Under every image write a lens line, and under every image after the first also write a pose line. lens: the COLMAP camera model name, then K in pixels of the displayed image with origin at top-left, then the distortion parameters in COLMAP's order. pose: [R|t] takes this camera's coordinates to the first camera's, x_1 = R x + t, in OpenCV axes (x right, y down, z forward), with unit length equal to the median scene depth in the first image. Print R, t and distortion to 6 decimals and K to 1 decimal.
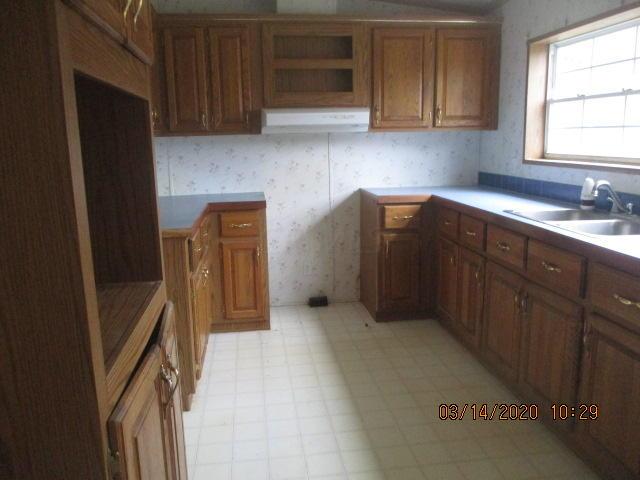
lens RADIAL K [[527.4, 0, 316.9], [0, 527.4, 228.0], [0, 0, 1]] dist [-0.038073, 0.014792]
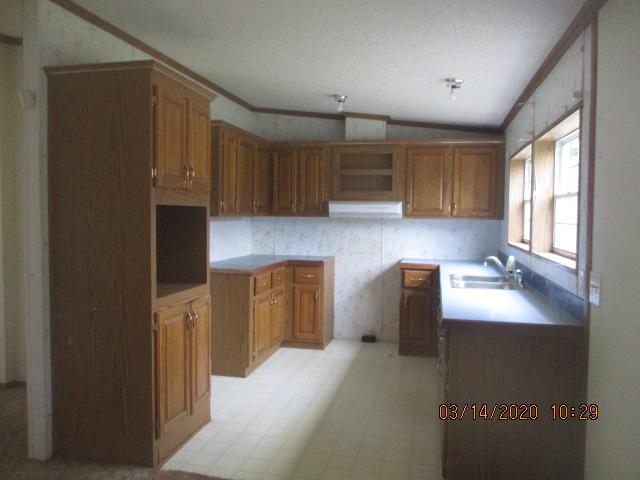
lens RADIAL K [[527.4, 0, 321.4], [0, 527.4, 224.7], [0, 0, 1]] dist [-0.038073, 0.014792]
pose [[0.939997, 0.040305, -0.338793, 0.390654], [-0.088751, 0.987699, -0.128739, 0.039514], [0.329437, 0.151083, 0.932011, -0.415038]]
